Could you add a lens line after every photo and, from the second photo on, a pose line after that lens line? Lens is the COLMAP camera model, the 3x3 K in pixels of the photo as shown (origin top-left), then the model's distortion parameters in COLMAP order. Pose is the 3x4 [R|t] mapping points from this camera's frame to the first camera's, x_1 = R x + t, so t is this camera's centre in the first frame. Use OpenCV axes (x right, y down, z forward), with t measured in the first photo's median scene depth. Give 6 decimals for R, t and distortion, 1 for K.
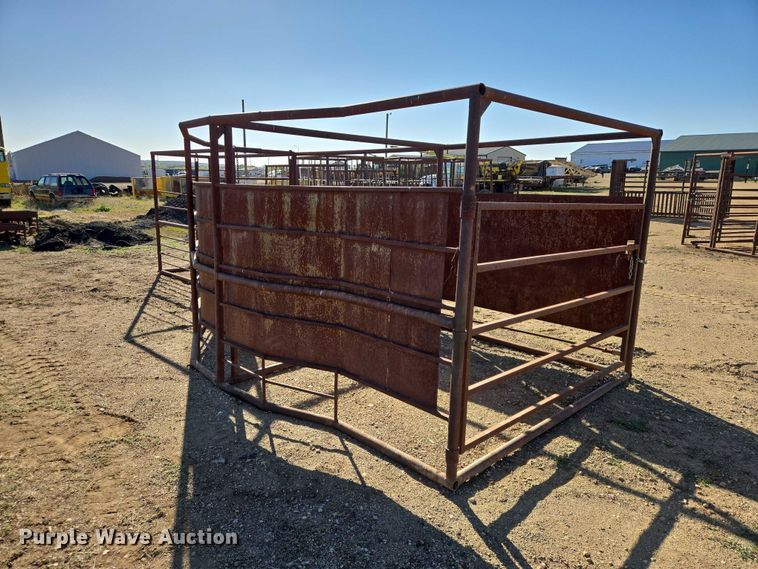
lens RADIAL K [[509.9, 0, 379.0], [0, 509.9, 284.5], [0, 0, 1]] dist [0.079269, -0.076120]
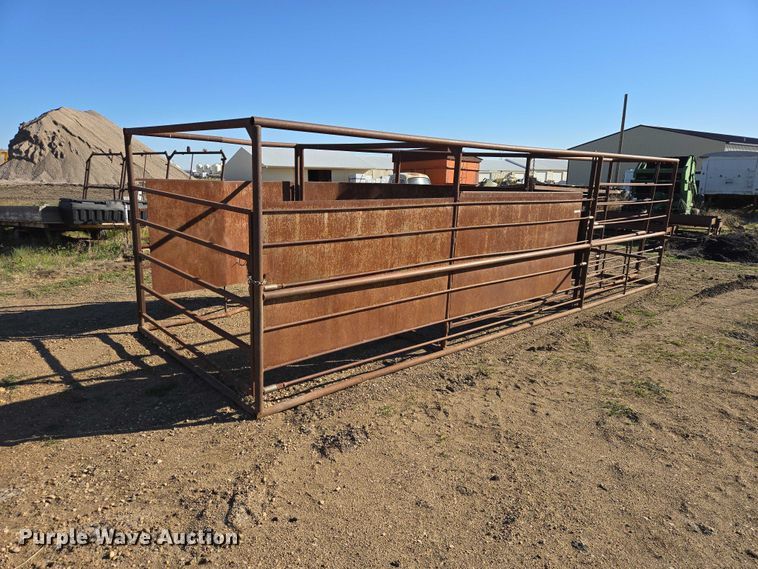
lens RADIAL K [[509.9, 0, 379.0], [0, 509.9, 284.5], [0, 0, 1]] dist [0.079269, -0.076120]
pose [[-0.047942, 0.196800, -0.979271, 1.752418], [-0.225509, 0.952953, 0.202551, -0.335529], [0.973061, 0.230545, -0.001306, 1.614896]]
